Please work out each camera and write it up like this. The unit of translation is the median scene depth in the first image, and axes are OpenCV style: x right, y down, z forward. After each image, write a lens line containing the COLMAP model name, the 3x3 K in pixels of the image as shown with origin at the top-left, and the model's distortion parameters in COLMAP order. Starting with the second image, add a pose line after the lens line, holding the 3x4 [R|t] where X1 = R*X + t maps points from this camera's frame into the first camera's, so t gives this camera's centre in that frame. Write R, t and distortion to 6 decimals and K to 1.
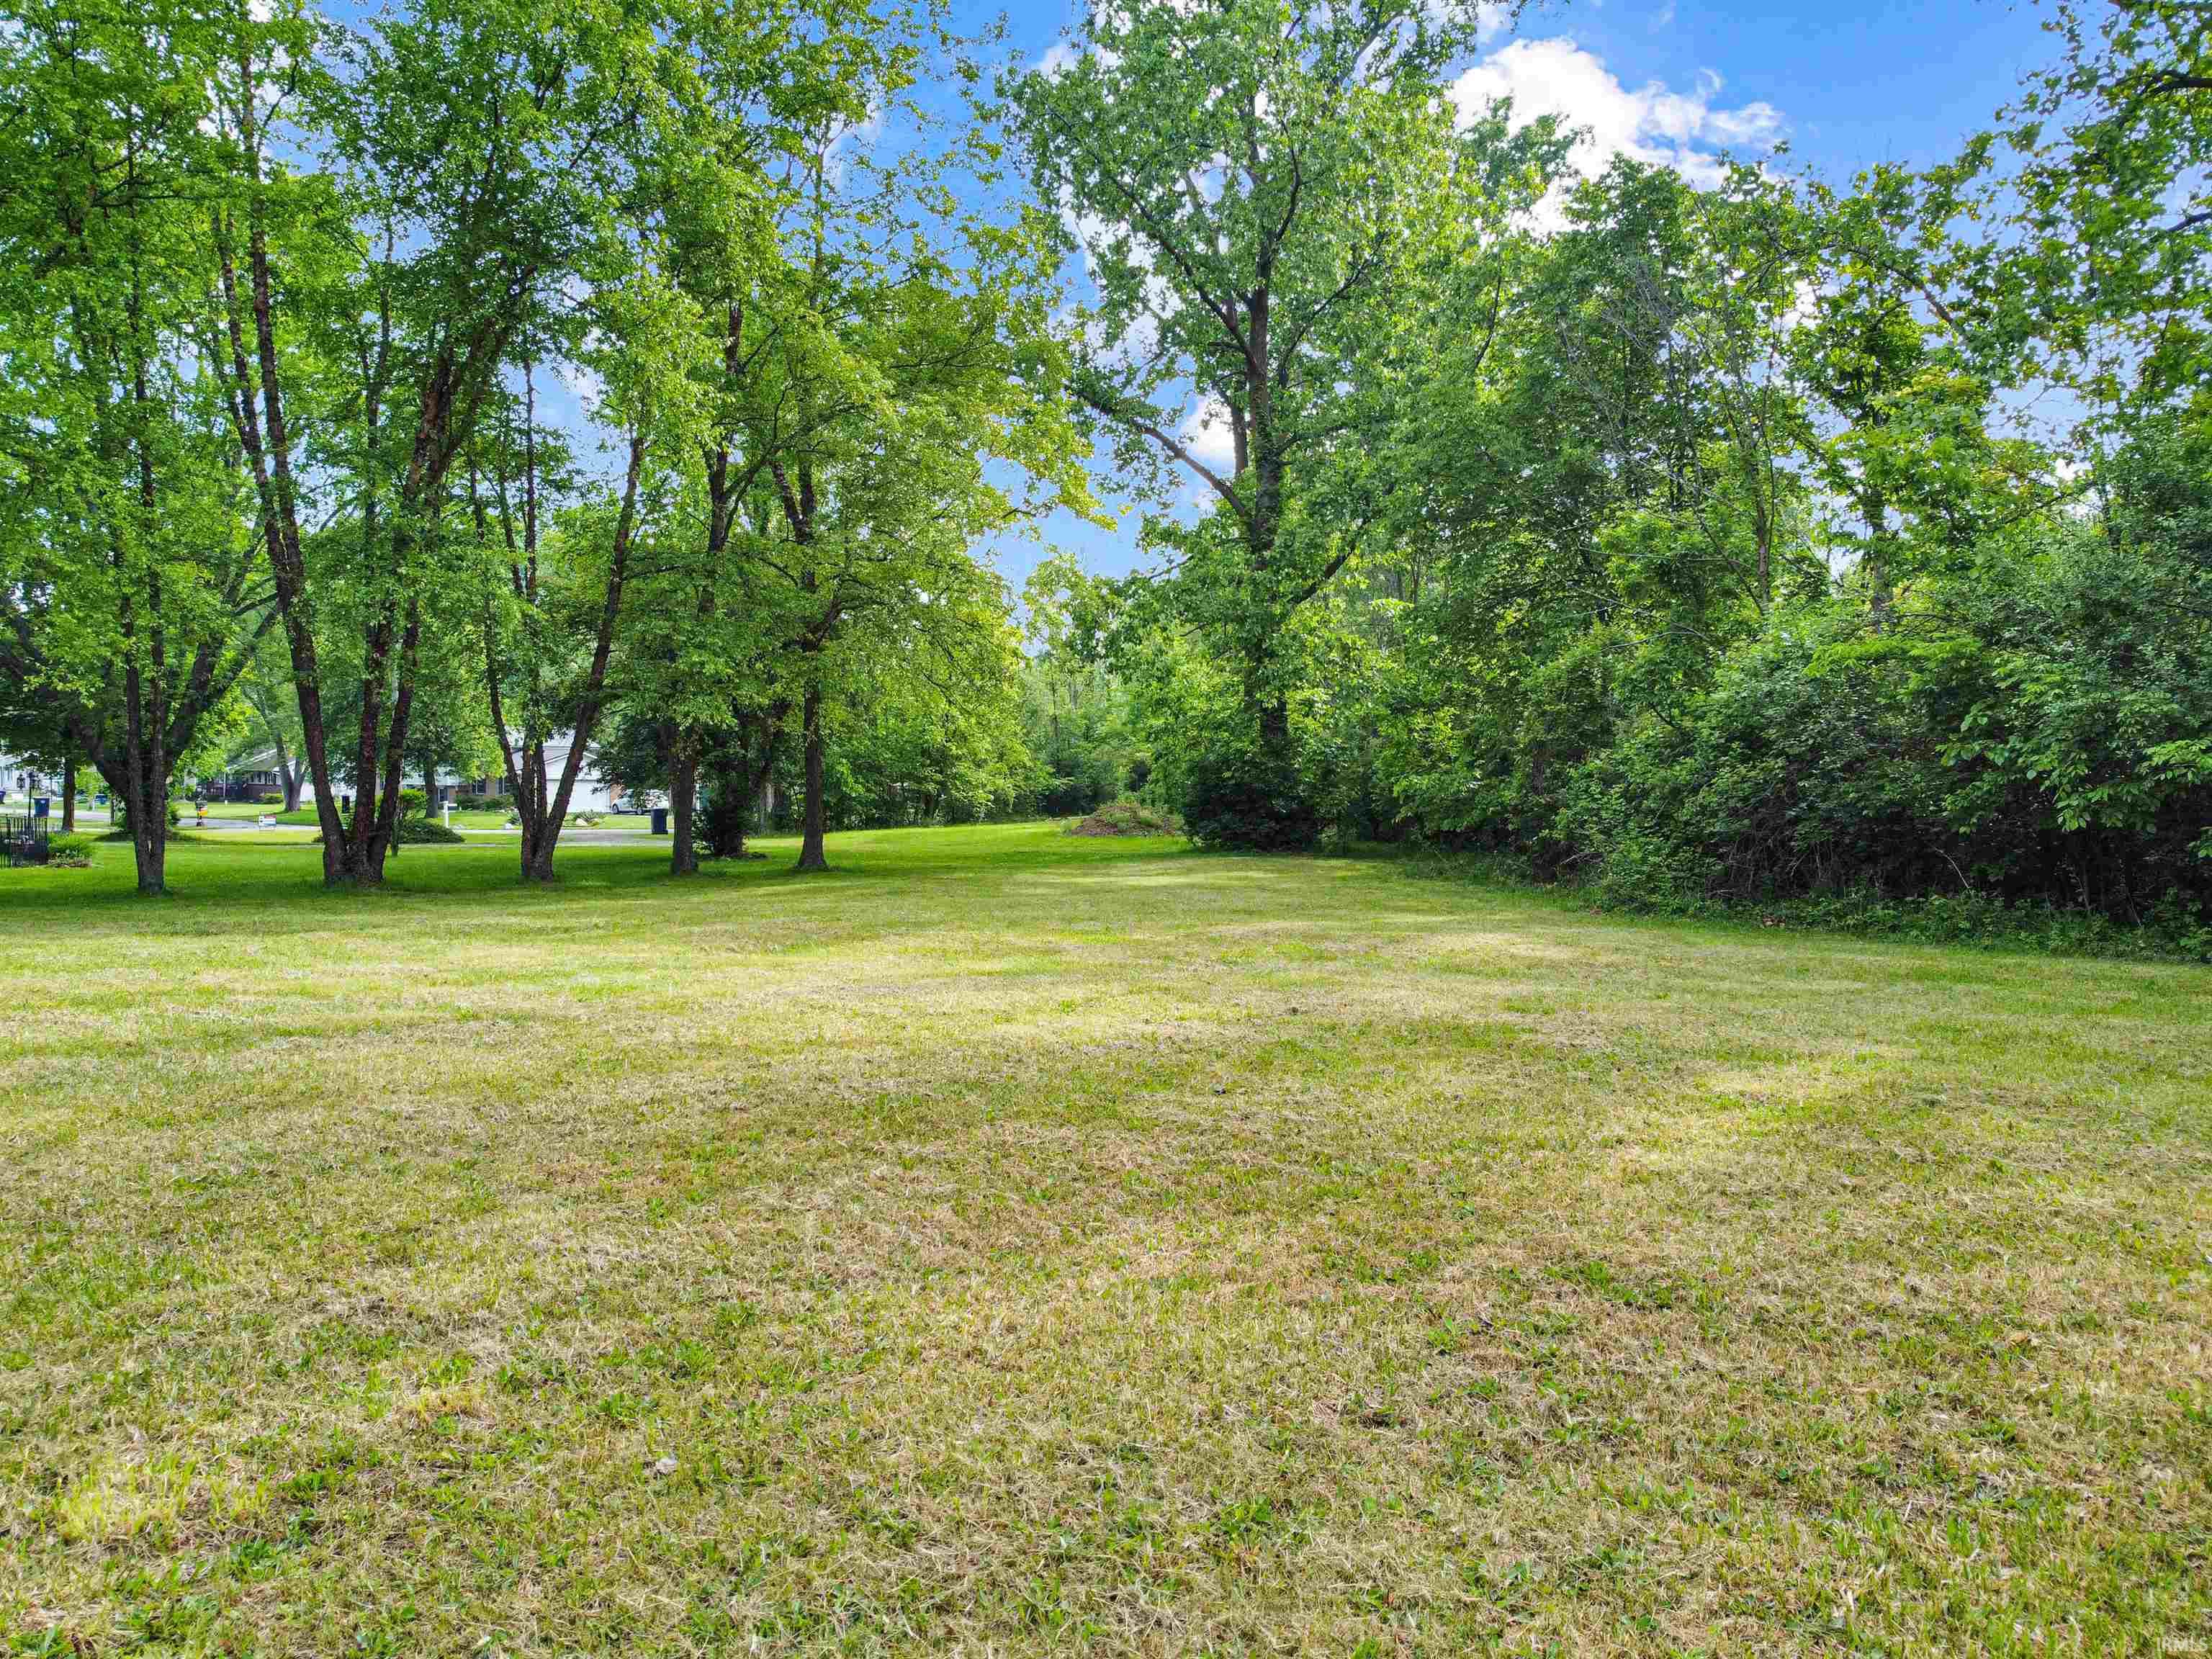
lens RADIAL K [[1550.0, 0, 1105.1], [0, 1550.0, 825.8], [0, 0, 1]] dist [0.003644, -0.005614]
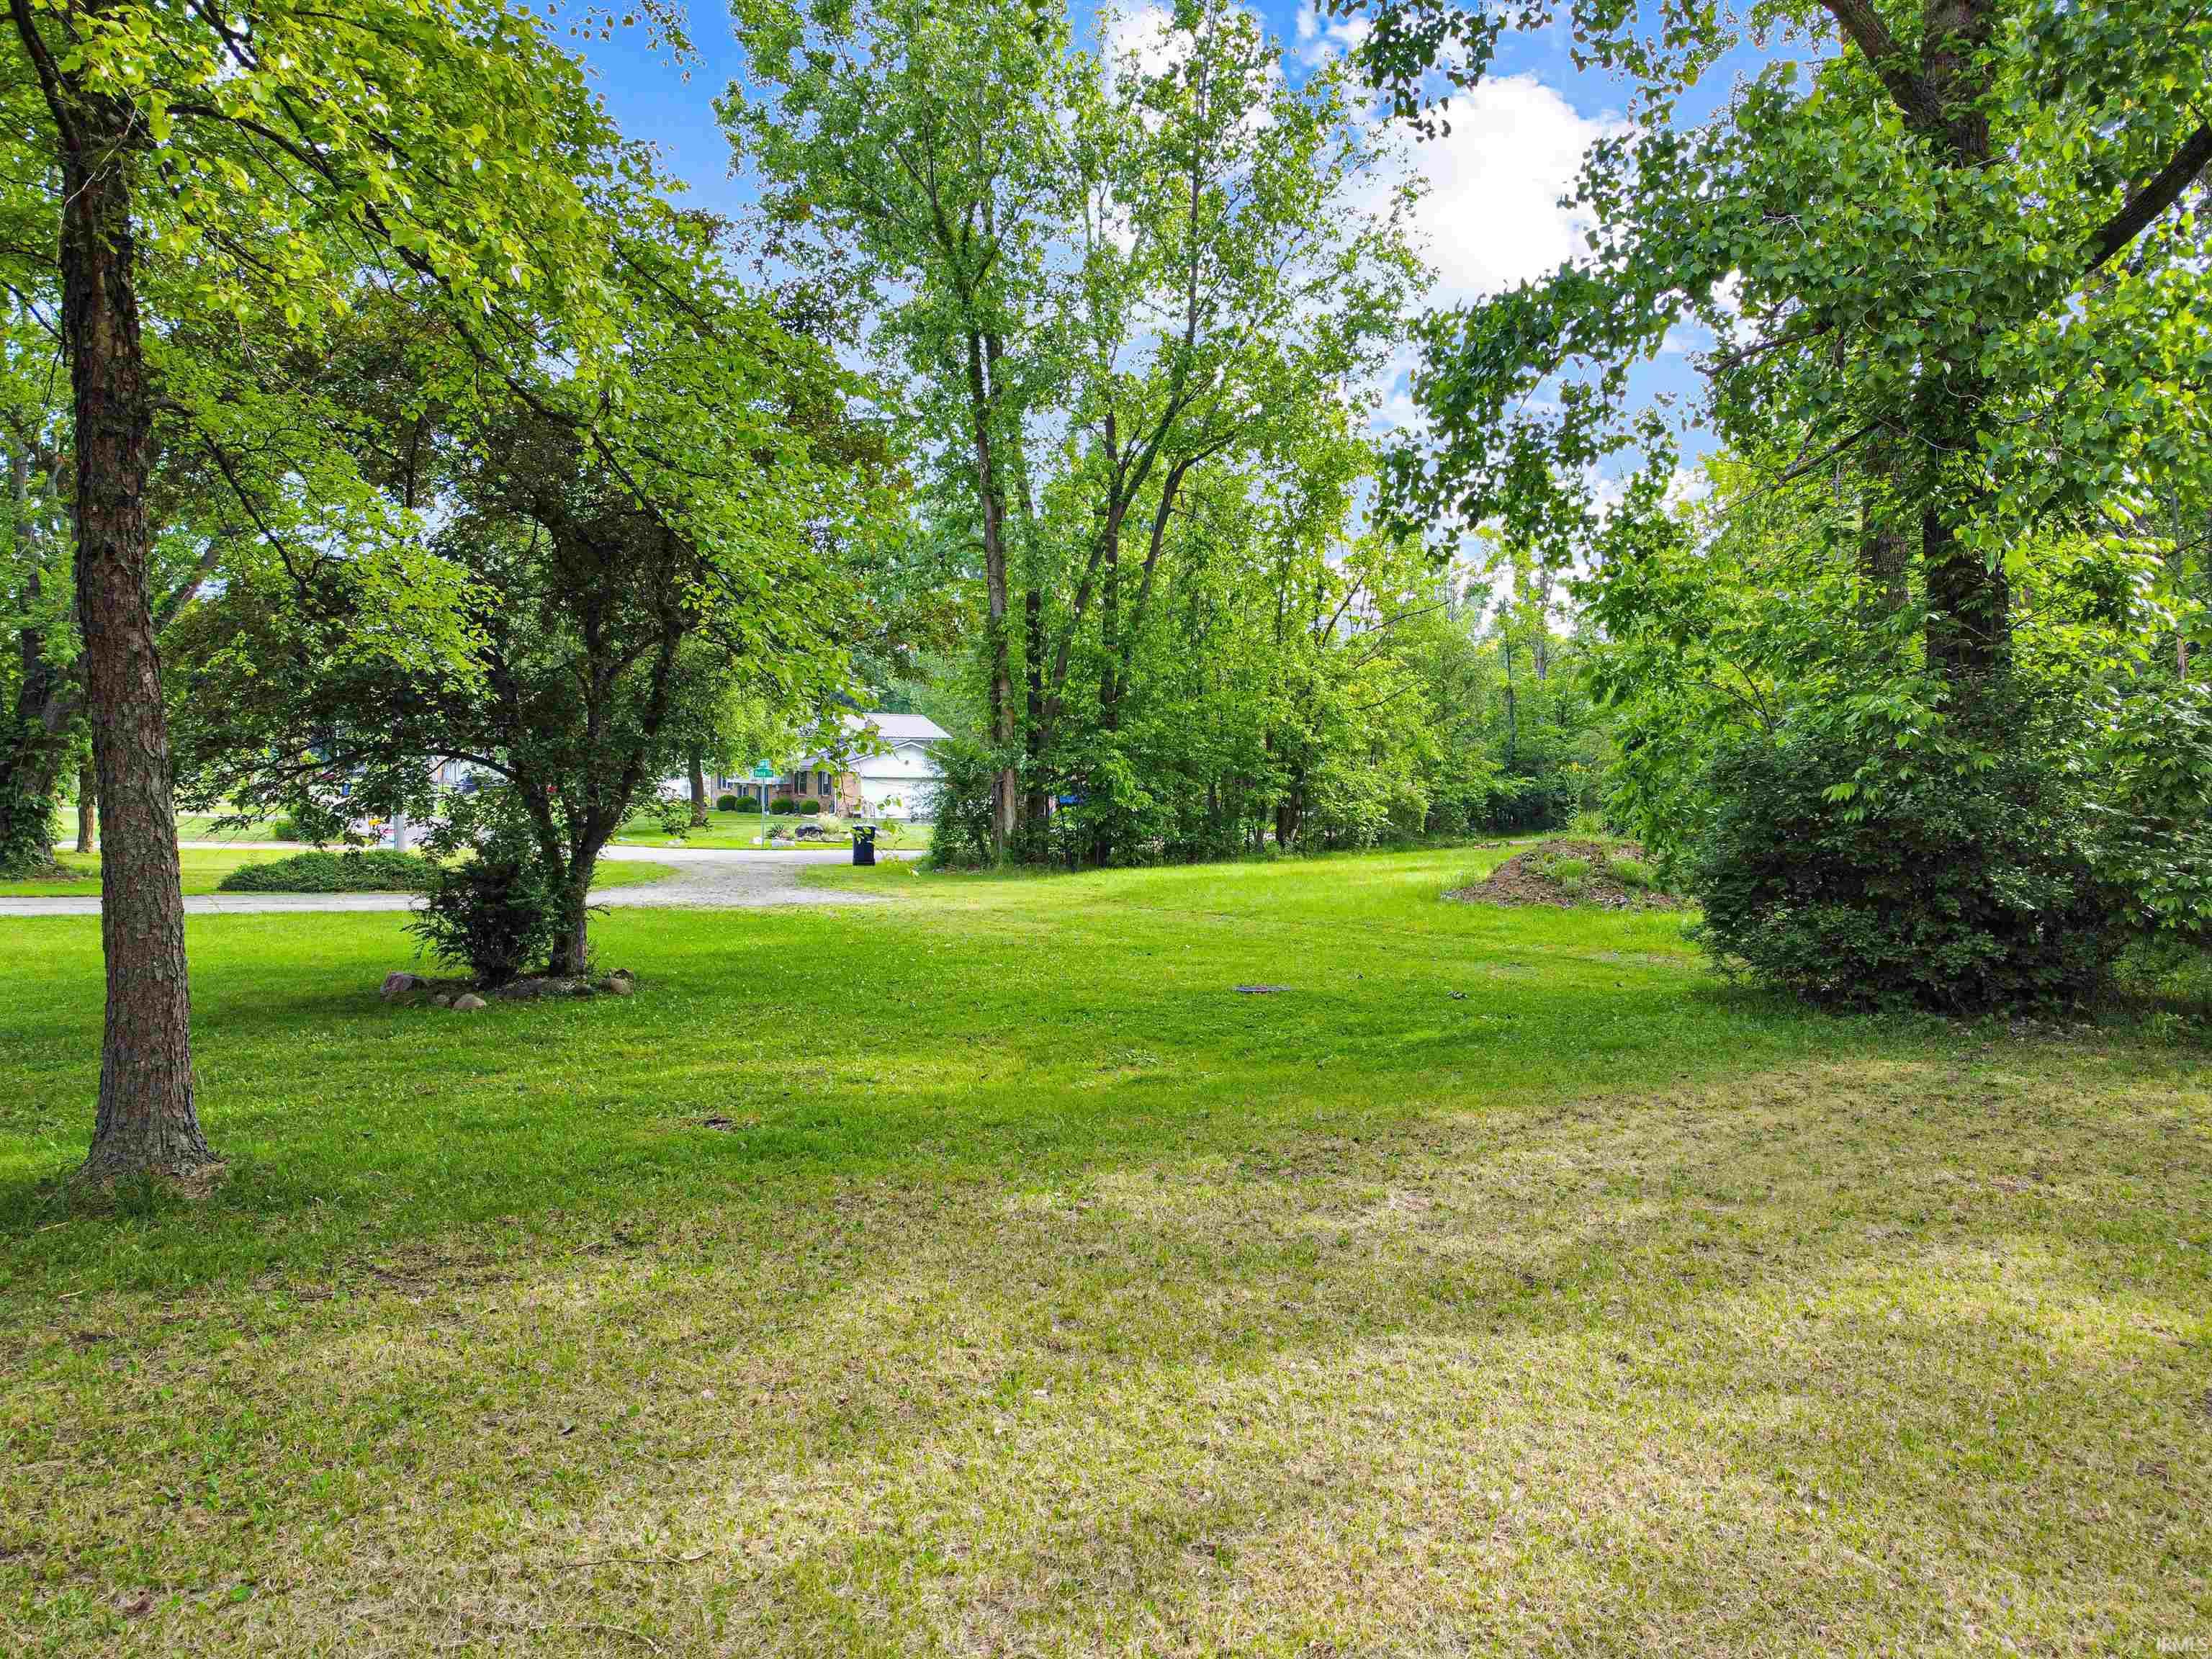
lens RADIAL K [[1551.4, 0, 1108.9], [0, 1551.4, 824.1], [0, 0, 1]] dist [-0.010468, -0.001144]
pose [[0.948886, 0.011362, -0.315416, 0.019760], [-0.010407, 0.999935, 0.004712, -0.014784], [0.315449, -0.001189, 0.948942, 0.362325]]
